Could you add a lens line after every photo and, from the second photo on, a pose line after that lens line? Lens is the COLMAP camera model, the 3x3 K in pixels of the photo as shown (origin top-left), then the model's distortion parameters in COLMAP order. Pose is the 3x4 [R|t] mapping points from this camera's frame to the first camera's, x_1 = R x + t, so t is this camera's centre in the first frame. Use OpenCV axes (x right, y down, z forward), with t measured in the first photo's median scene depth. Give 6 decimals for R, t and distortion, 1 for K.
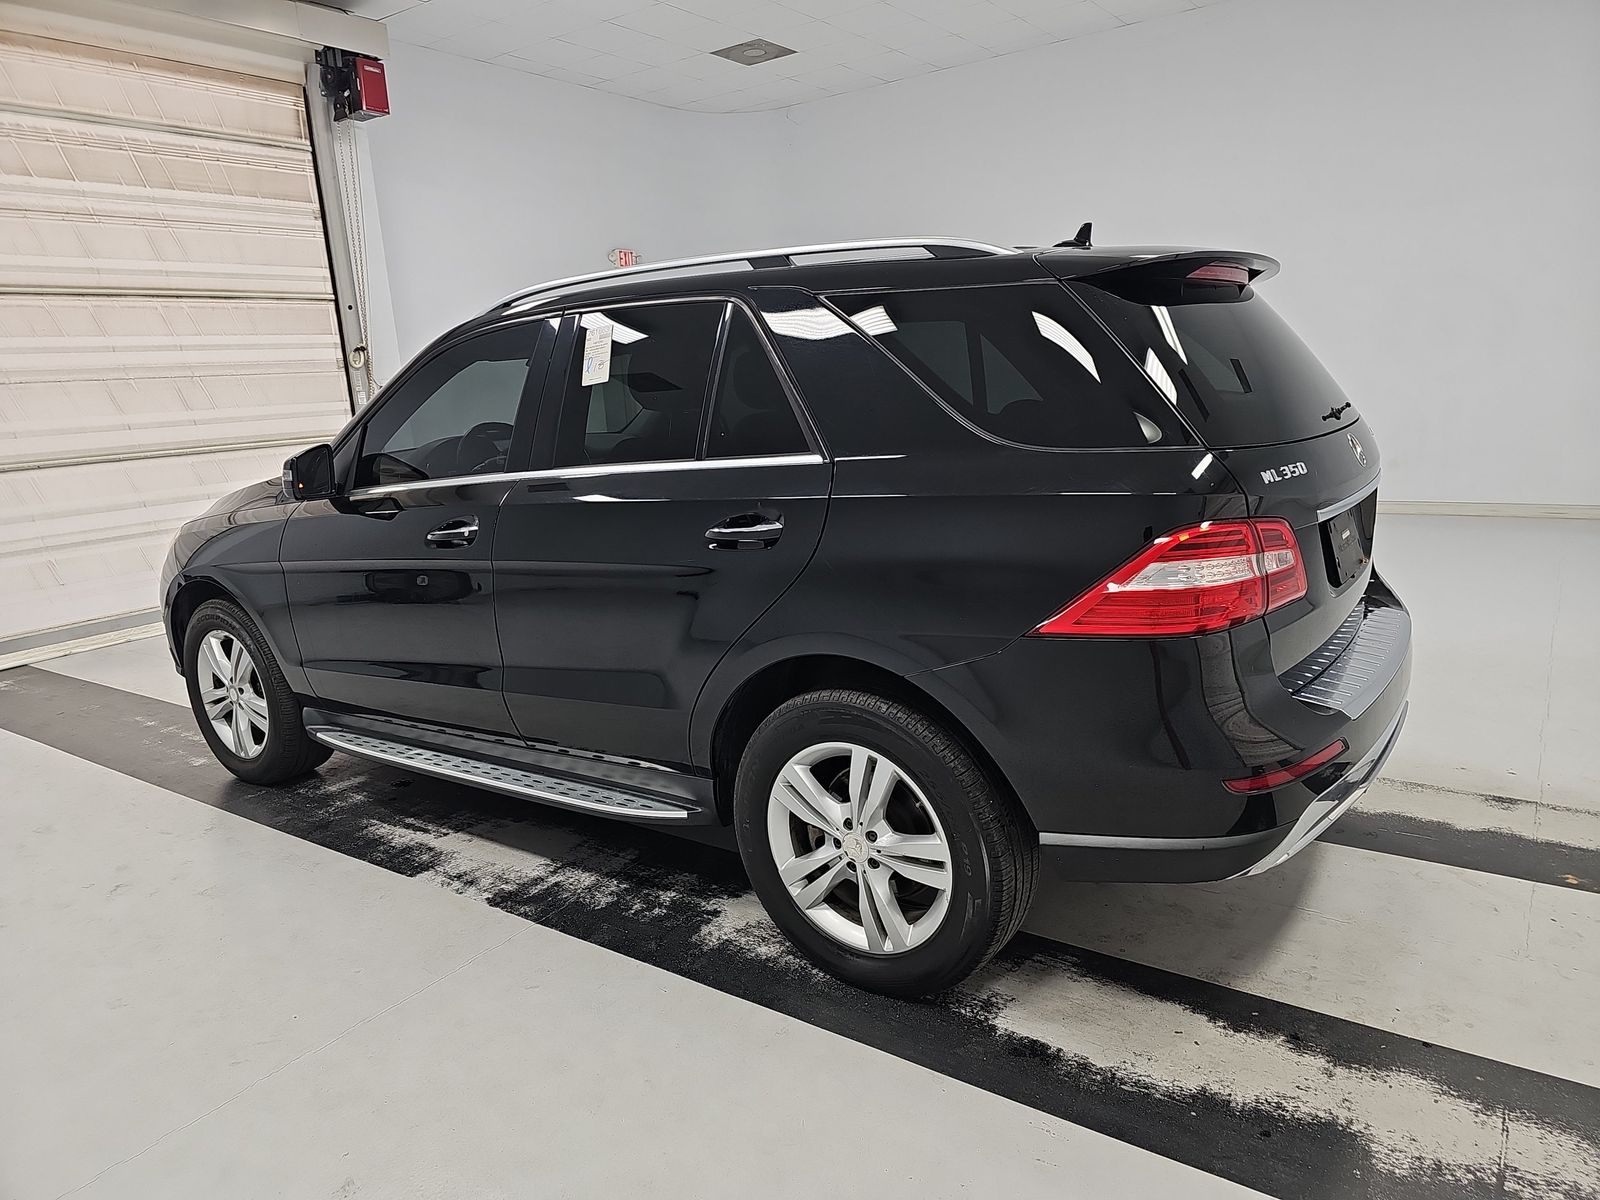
lens RADIAL K [[1089.9, 0, 800.0], [0, 1089.9, 600.0], [0, 0, 1]] dist [0.003449, -0.001163]
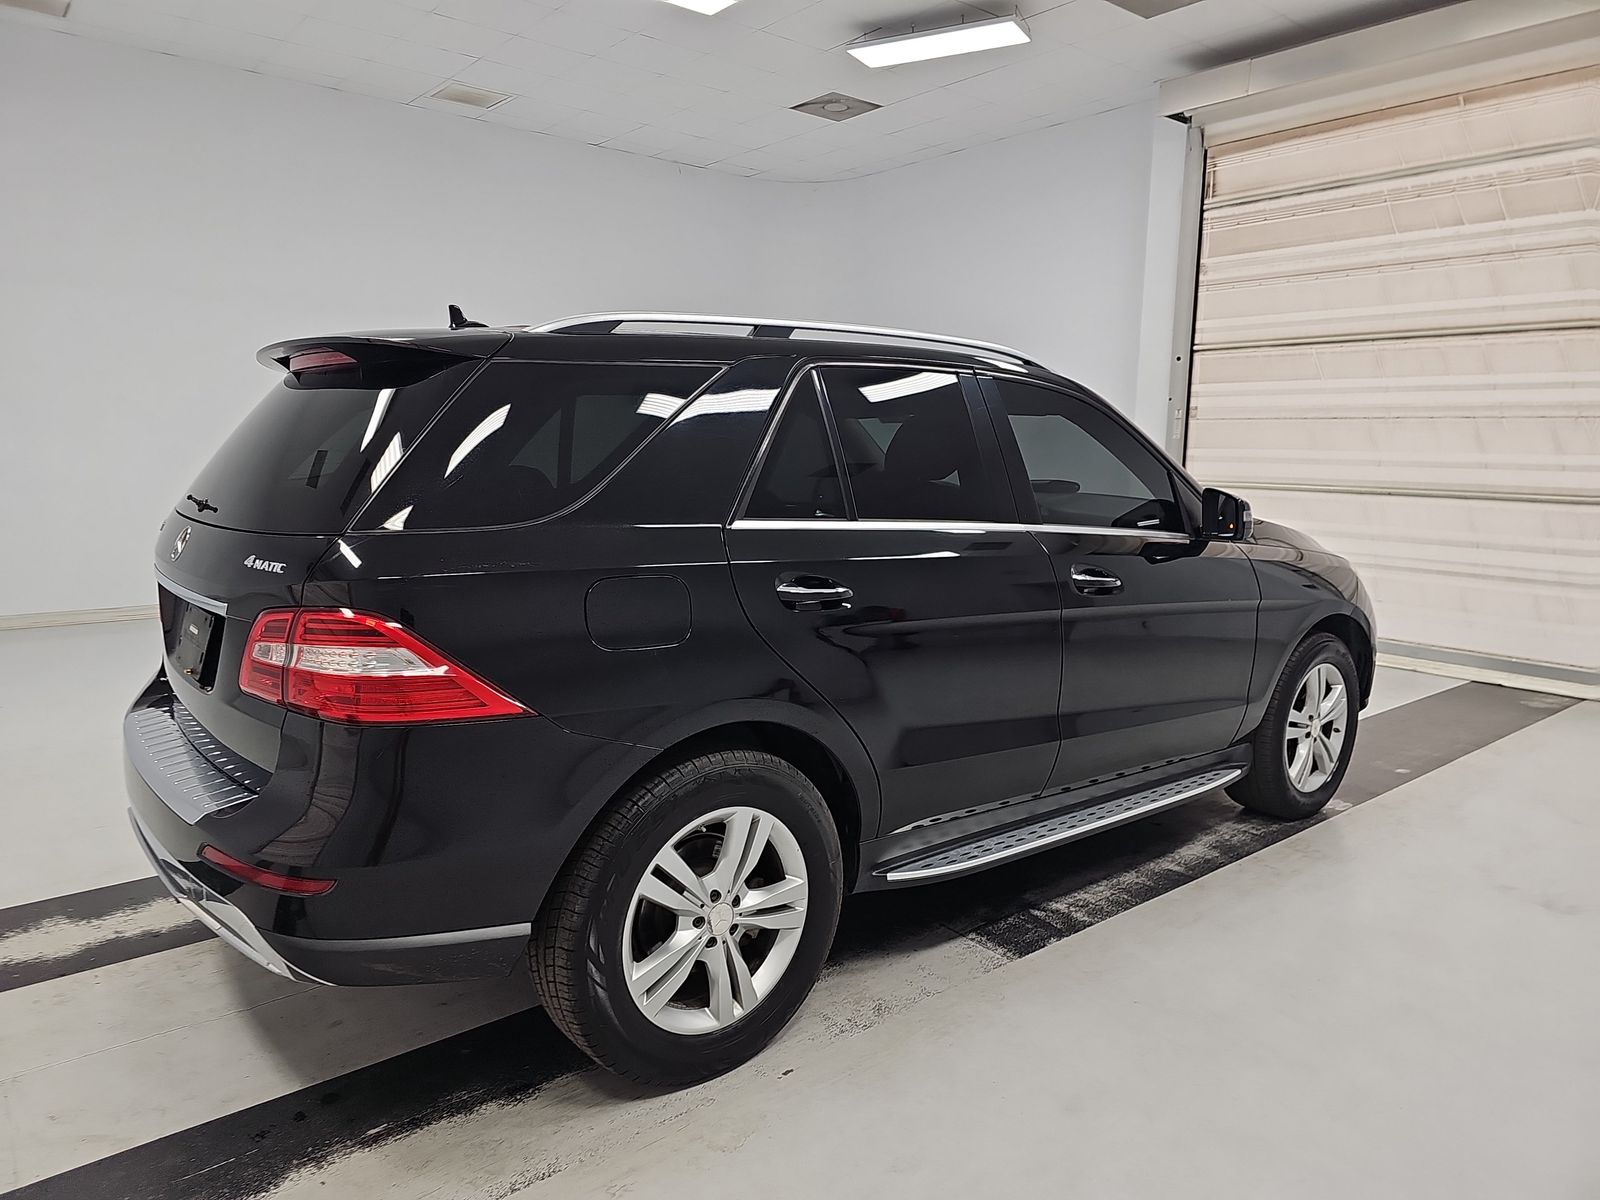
lens RADIAL K [[1061.6, 0, 800.0], [0, 1061.6, 600.0], [0, 0, 1]] dist [0.055920, -0.064251]
pose [[-0.266377, 0.195970, -0.943737, 0.512773], [-0.199593, 0.946676, 0.252917, -0.176527], [0.942977, 0.255734, -0.213058, 0.698939]]
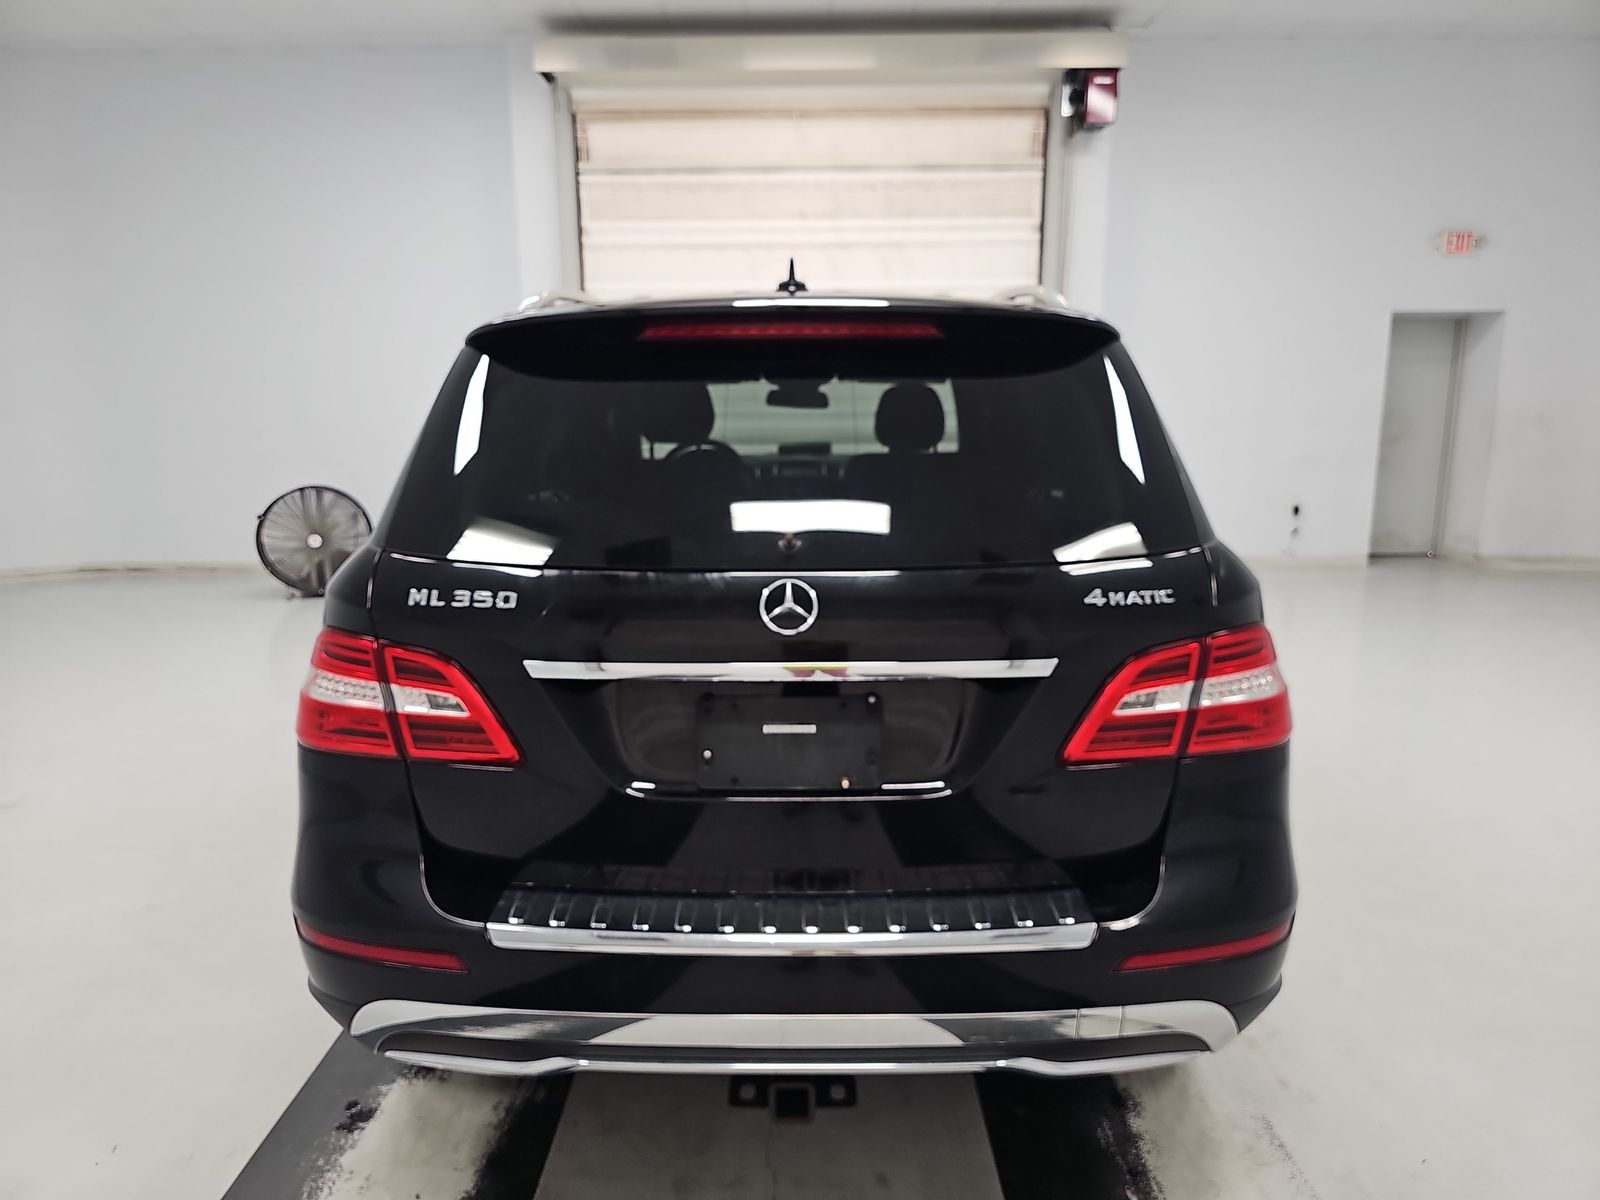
lens RADIAL K [[1061.6, 0, 800.0], [0, 1061.6, 600.0], [0, 0, 1]] dist [0.055920, -0.064251]
pose [[0.573195, 0.211535, -0.791644, 0.411749], [-0.193452, 0.973729, 0.120120, -0.090643], [0.796256, 0.084293, 0.599058, 0.249500]]
